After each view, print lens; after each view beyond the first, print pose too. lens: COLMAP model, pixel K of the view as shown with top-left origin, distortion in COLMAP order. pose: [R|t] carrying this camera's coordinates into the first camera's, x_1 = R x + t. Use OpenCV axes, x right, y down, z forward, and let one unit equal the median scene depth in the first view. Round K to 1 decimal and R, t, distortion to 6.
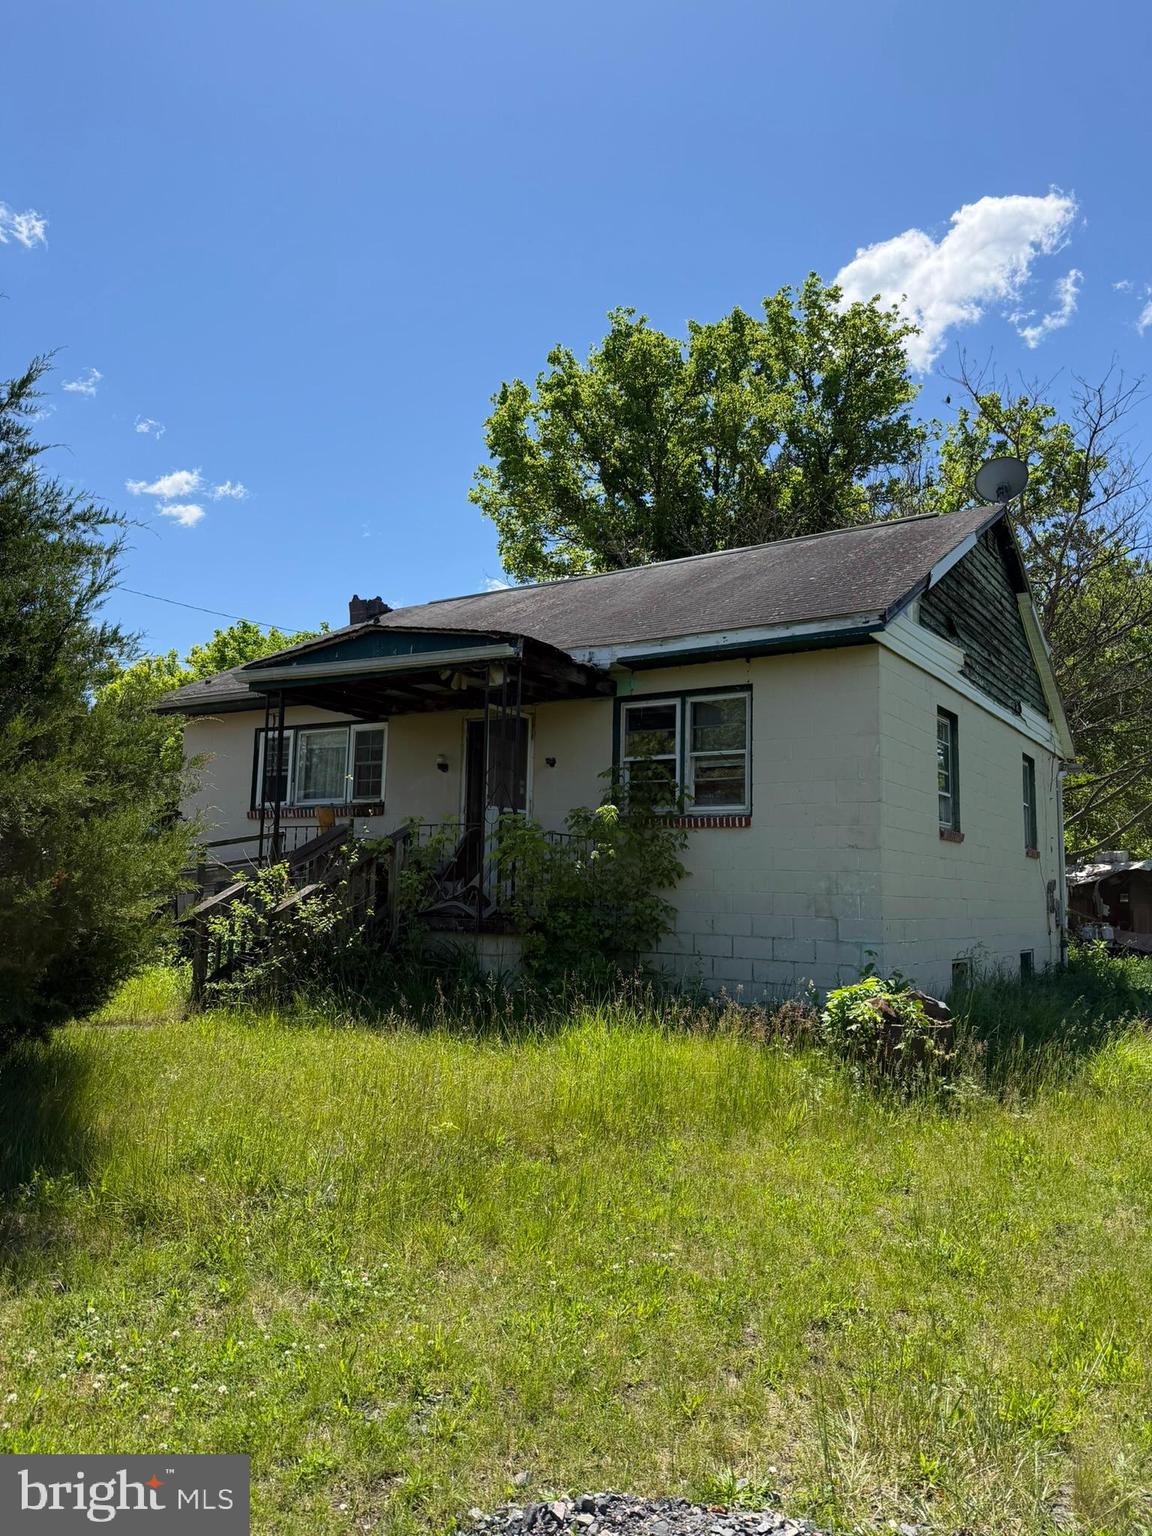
lens RADIAL K [[1079.8, 0, 576.0], [0, 1079.8, 768.0], [0, 0, 1]] dist [0.065342, -0.003733]
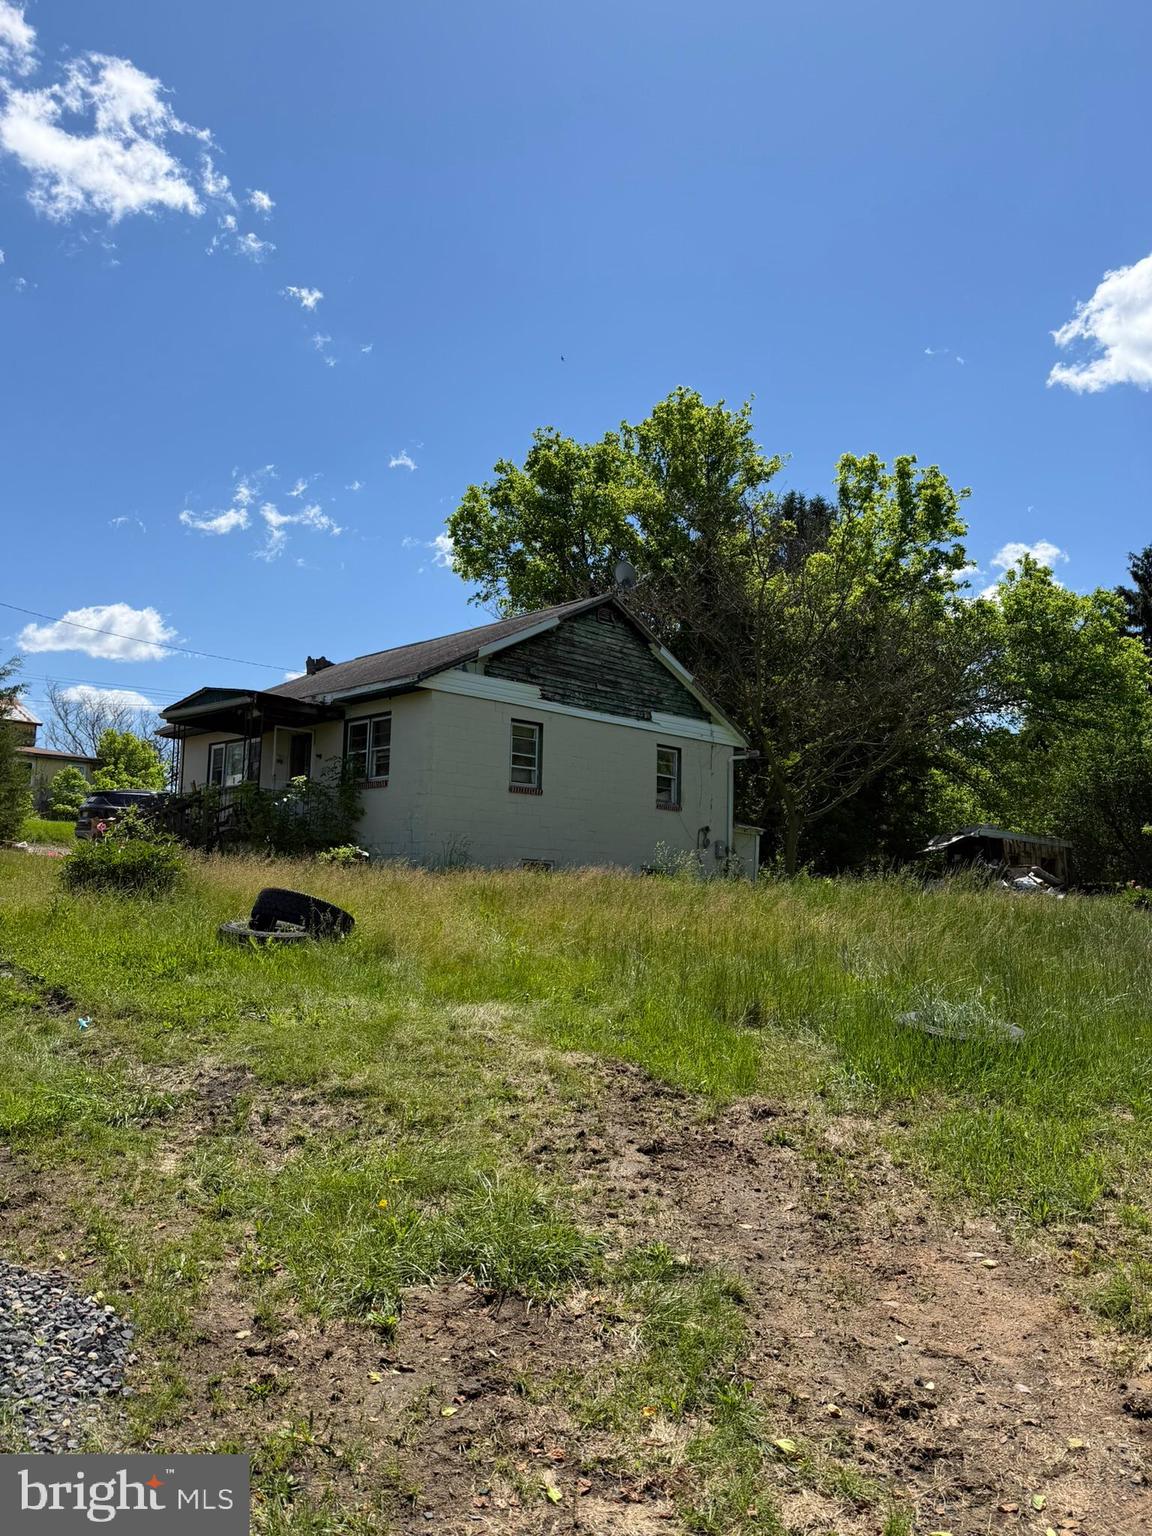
lens RADIAL K [[1079.8, 0, 576.0], [0, 1079.8, 768.0], [0, 0, 1]] dist [0.065342, -0.003733]
pose [[0.976261, -0.027379, -0.214860, 0.812132], [0.025003, 0.999593, -0.013770, 0.051362], [0.215149, 0.008071, 0.976548, -0.705710]]
